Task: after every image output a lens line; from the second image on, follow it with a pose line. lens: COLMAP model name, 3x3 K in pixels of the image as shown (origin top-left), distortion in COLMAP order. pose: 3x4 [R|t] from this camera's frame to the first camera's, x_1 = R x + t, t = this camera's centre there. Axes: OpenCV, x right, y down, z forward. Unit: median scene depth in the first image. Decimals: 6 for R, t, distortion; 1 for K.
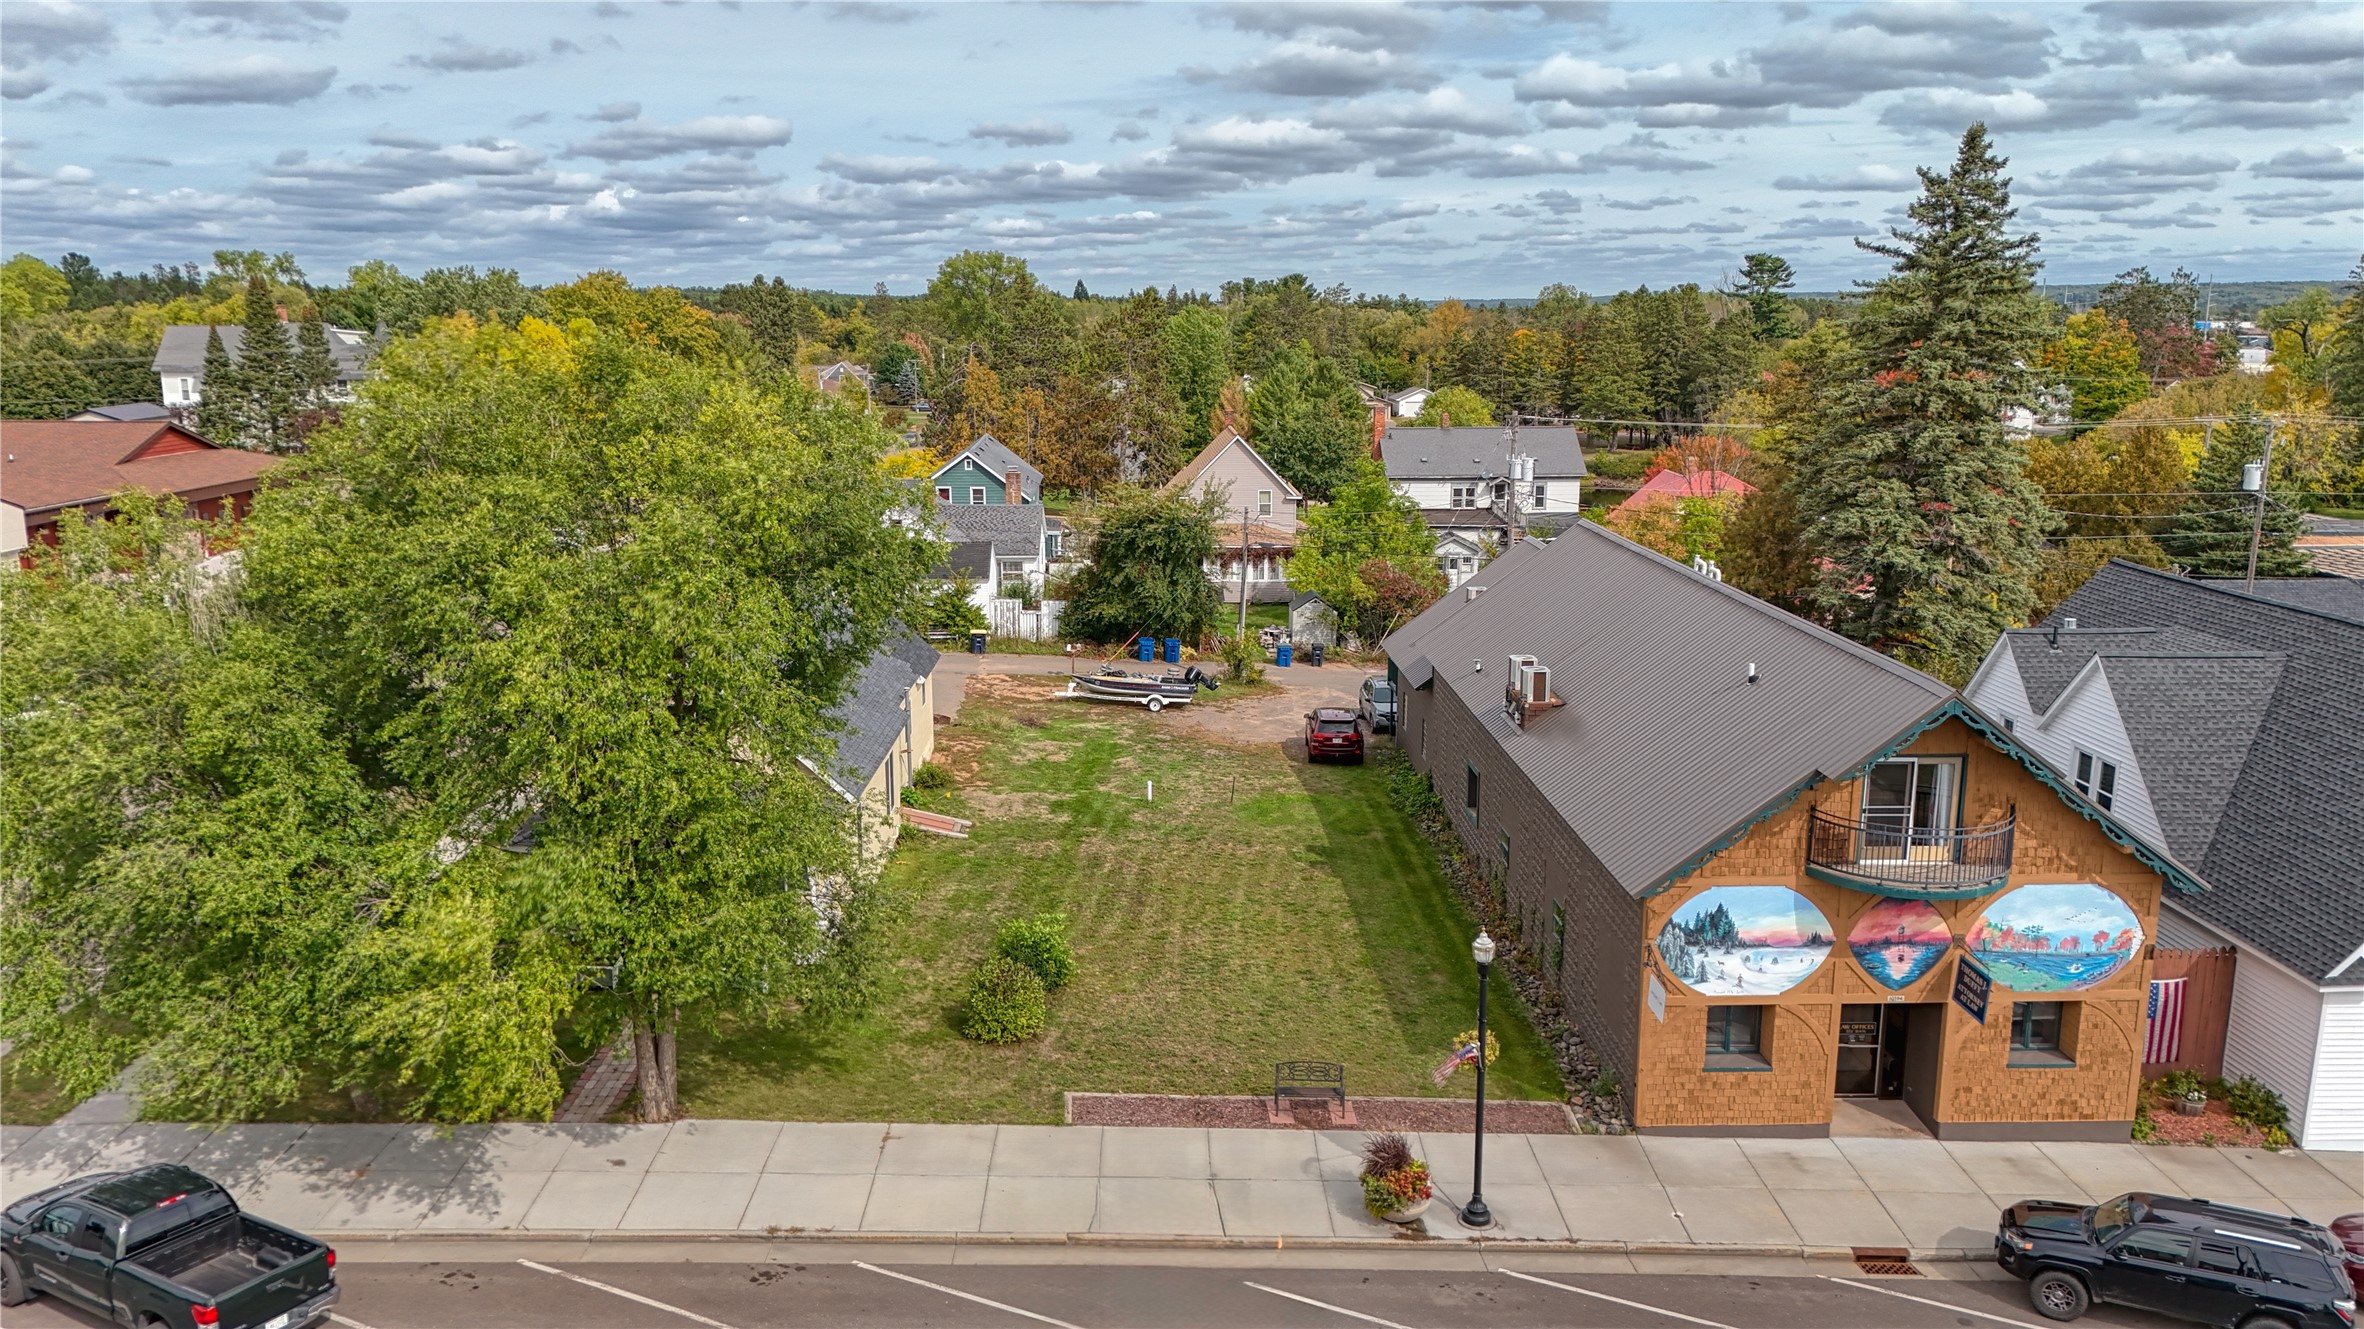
lens RADIAL K [[1747.9, 0, 1140.4], [0, 1747.9, 720.4], [0, 0, 1]] dist [0.069371, -0.058990]
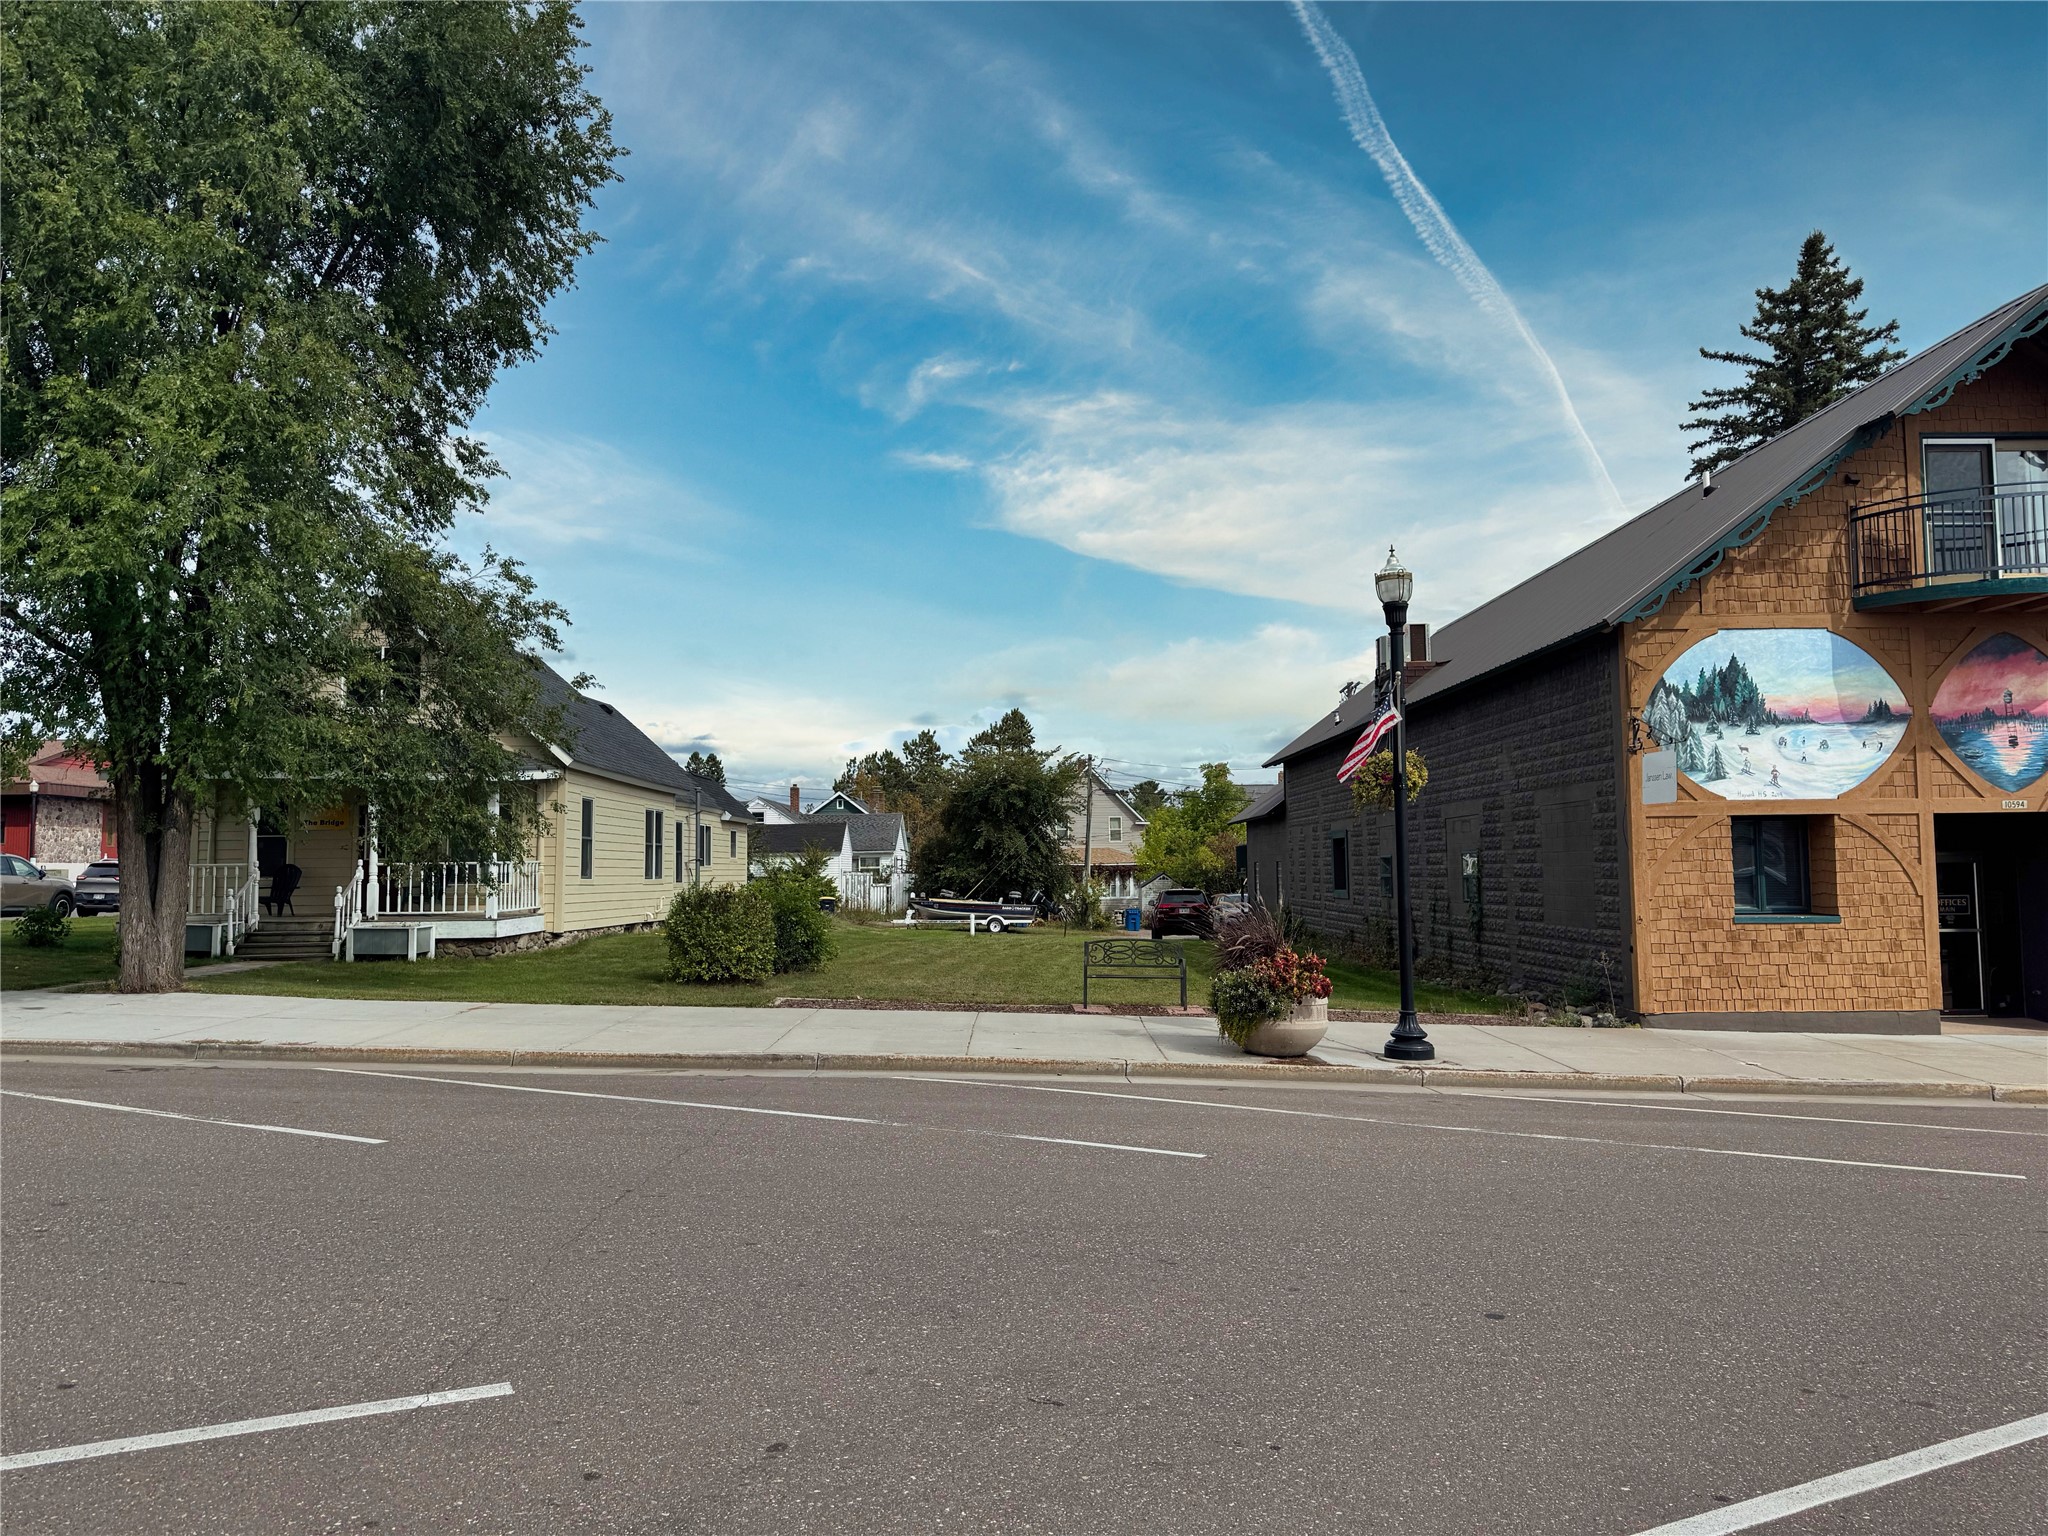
lens RADIAL K [[1447.5, 0, 1008.9], [0, 1447.5, 790.6], [0, 0, 1]] dist [0.084236, -0.101364]
pose [[0.999894, -0.001876, -0.014446, 0.041422], [-0.002262, 0.959646, -0.281203, 0.217335], [0.014391, 0.281206, 0.959540, 0.327032]]
